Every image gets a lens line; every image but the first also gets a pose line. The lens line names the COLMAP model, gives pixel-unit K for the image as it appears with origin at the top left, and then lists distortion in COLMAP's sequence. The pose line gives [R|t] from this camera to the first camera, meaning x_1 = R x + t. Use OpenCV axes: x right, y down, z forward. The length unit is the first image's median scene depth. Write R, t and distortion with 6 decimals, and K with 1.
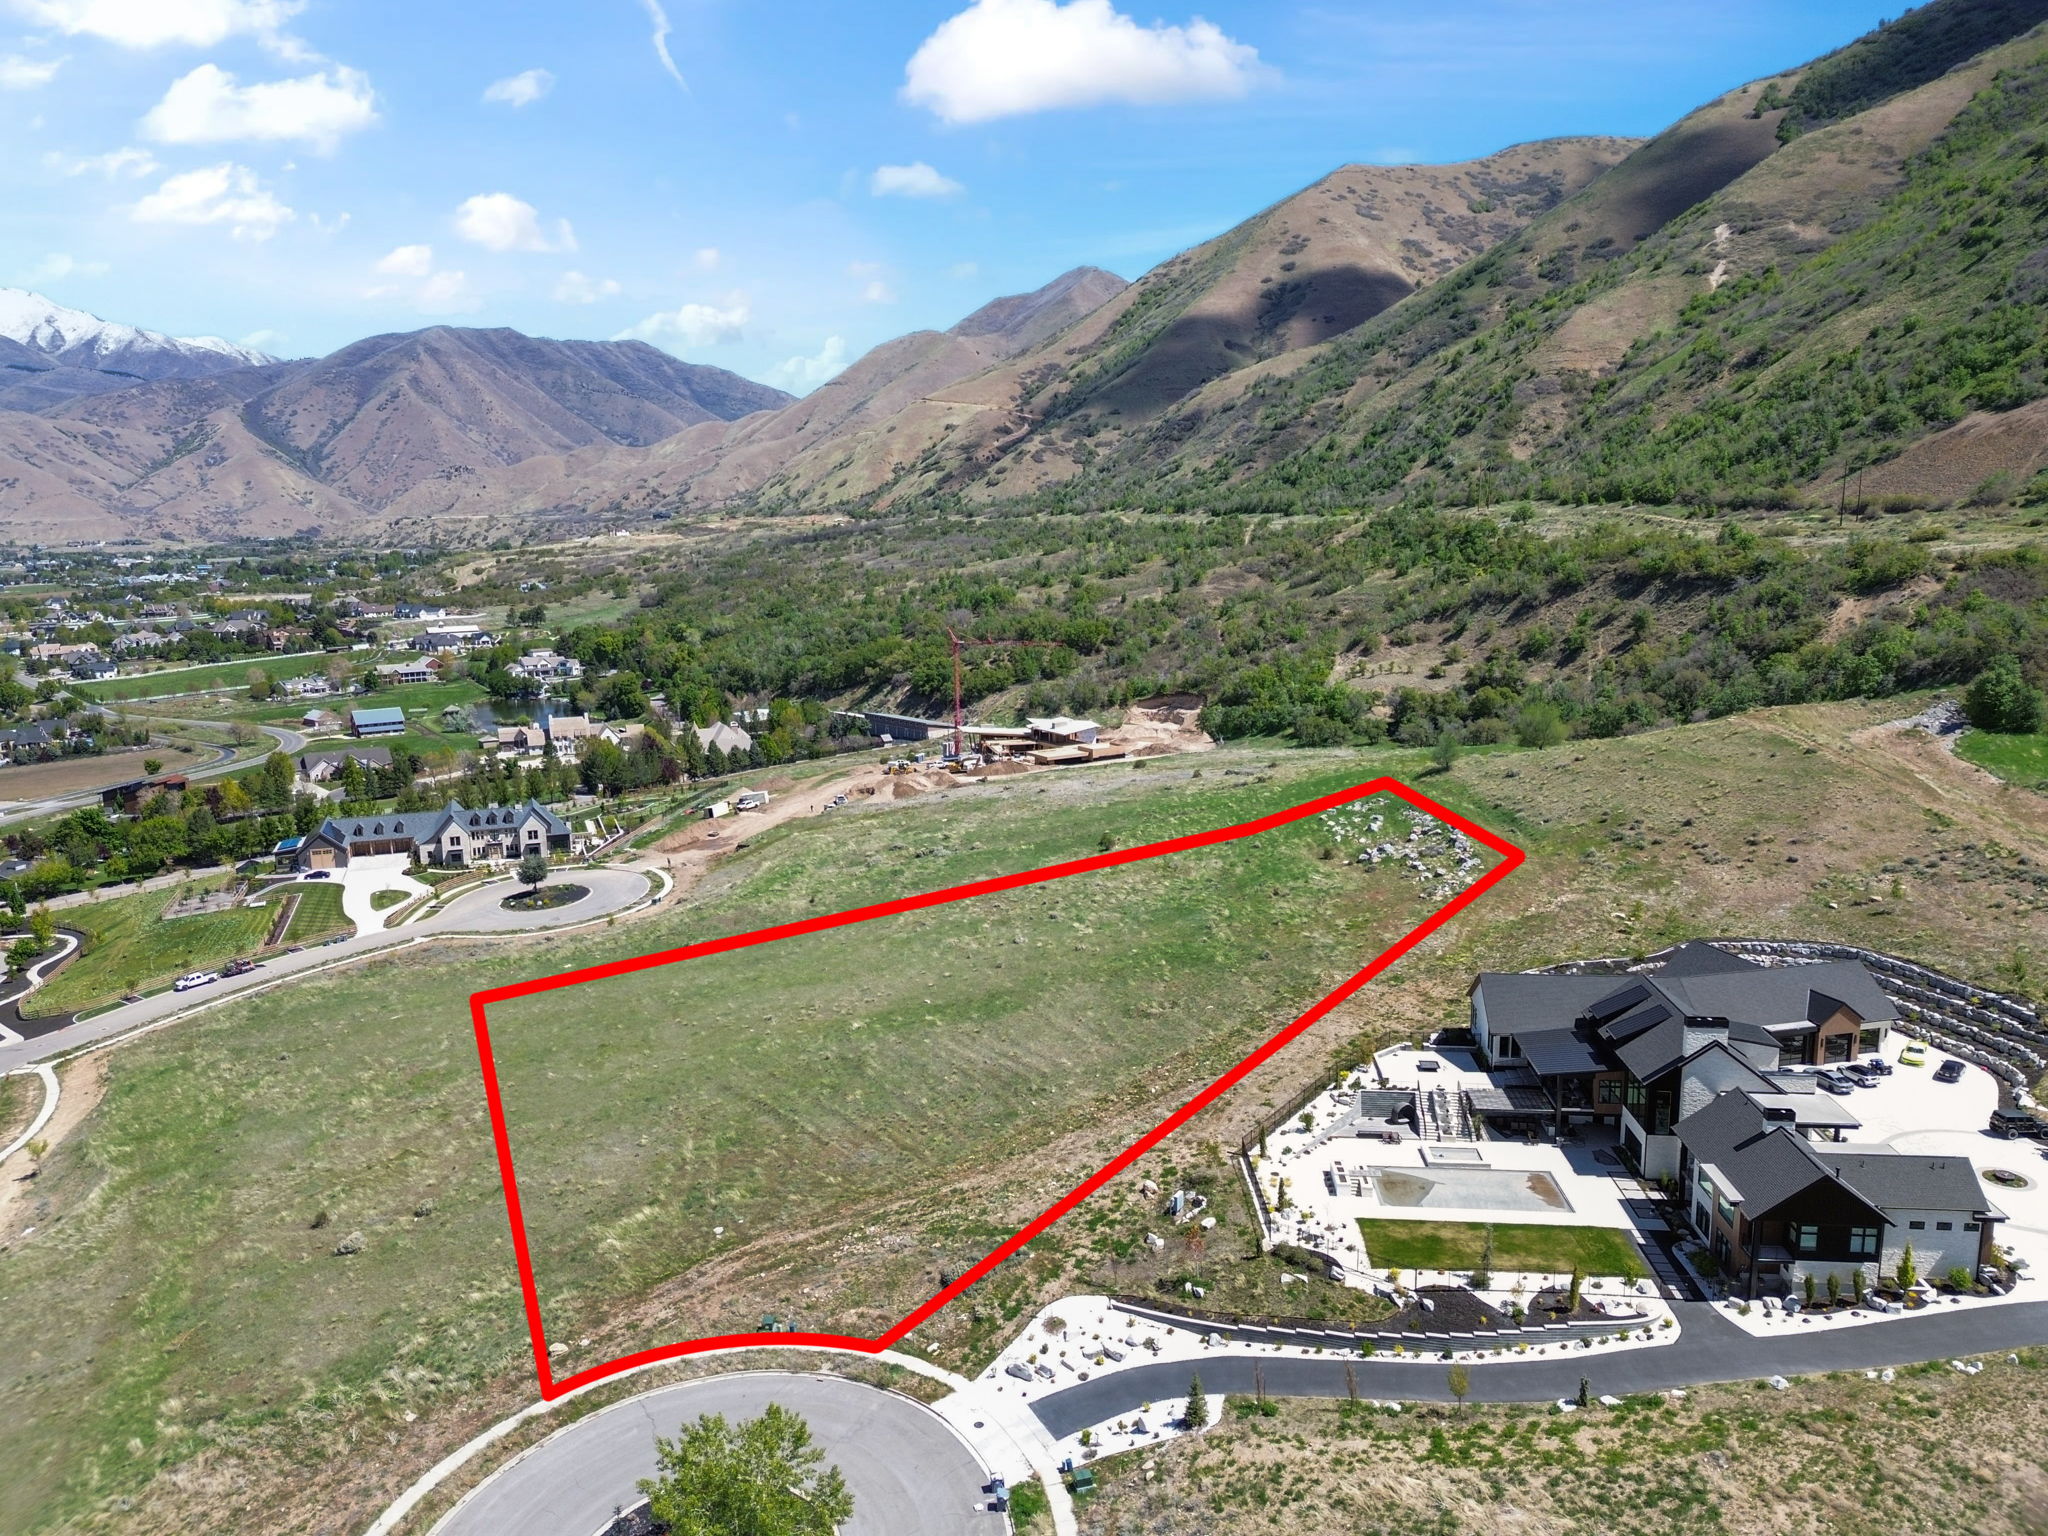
lens RADIAL K [[1433.4, 0, 1022.6], [0, 1433.4, 774.8], [0, 0, 1]] dist [0.079550, -0.092392]
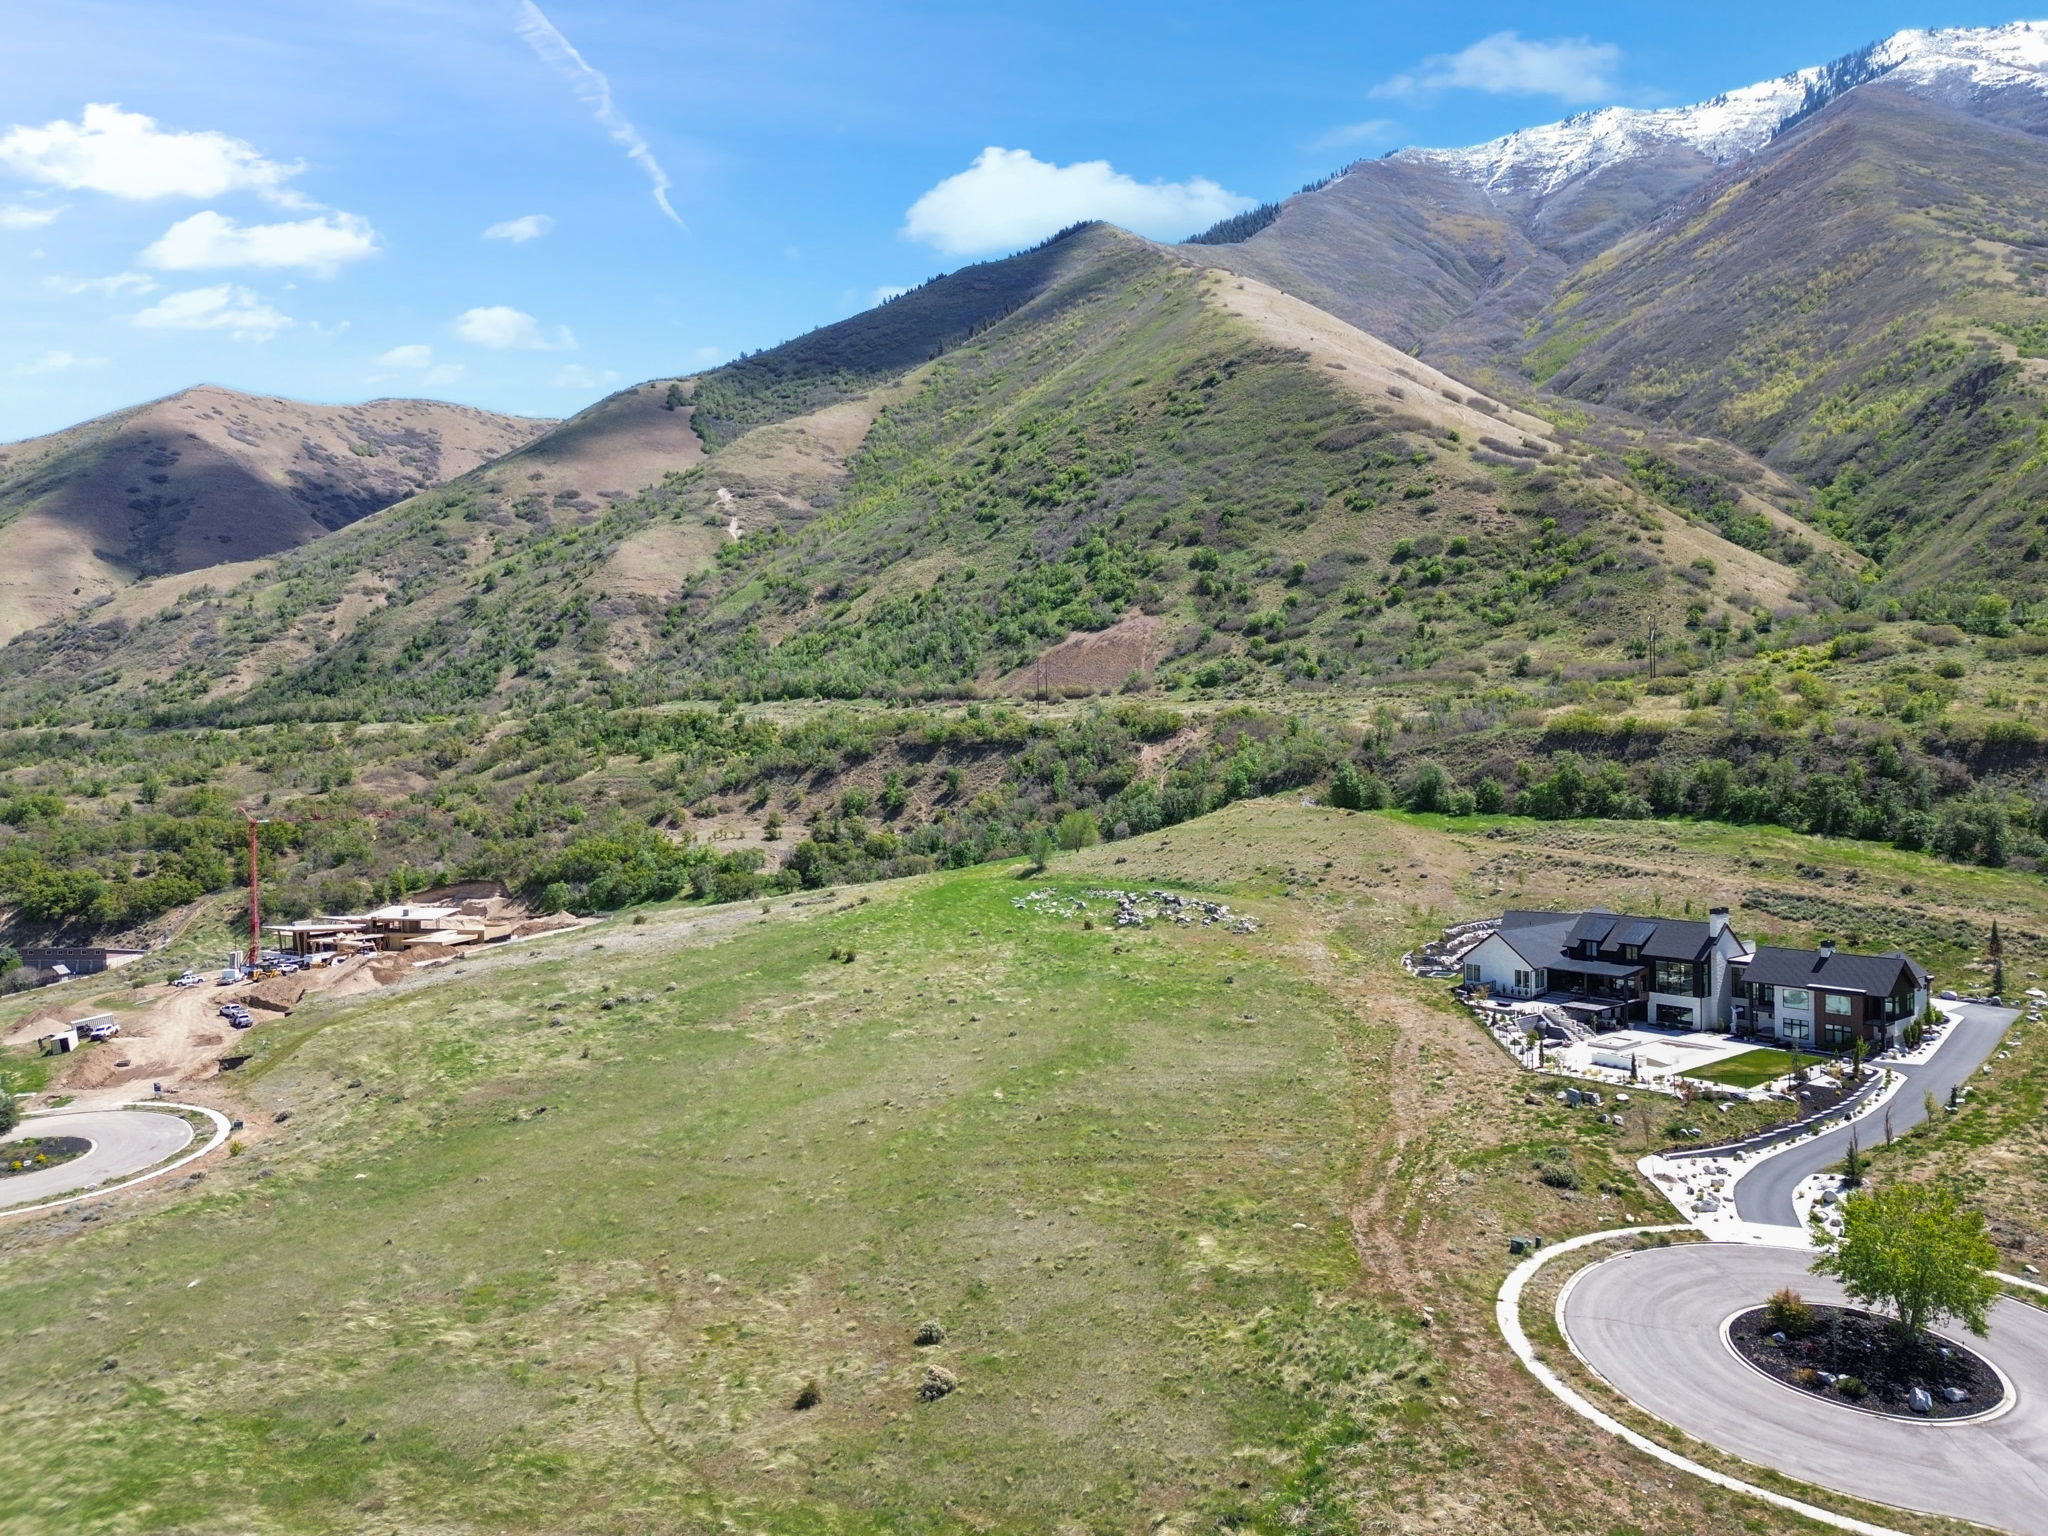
lens RADIAL K [[1433.4, 0, 1022.6], [0, 1433.4, 774.8], [0, 0, 1]] dist [0.079550, -0.092392]
pose [[0.714080, -0.007005, 0.700029, -0.290676], [0.128050, 0.984387, -0.120770, 0.032894], [-0.688253, 0.175879, 0.703828, 0.116025]]
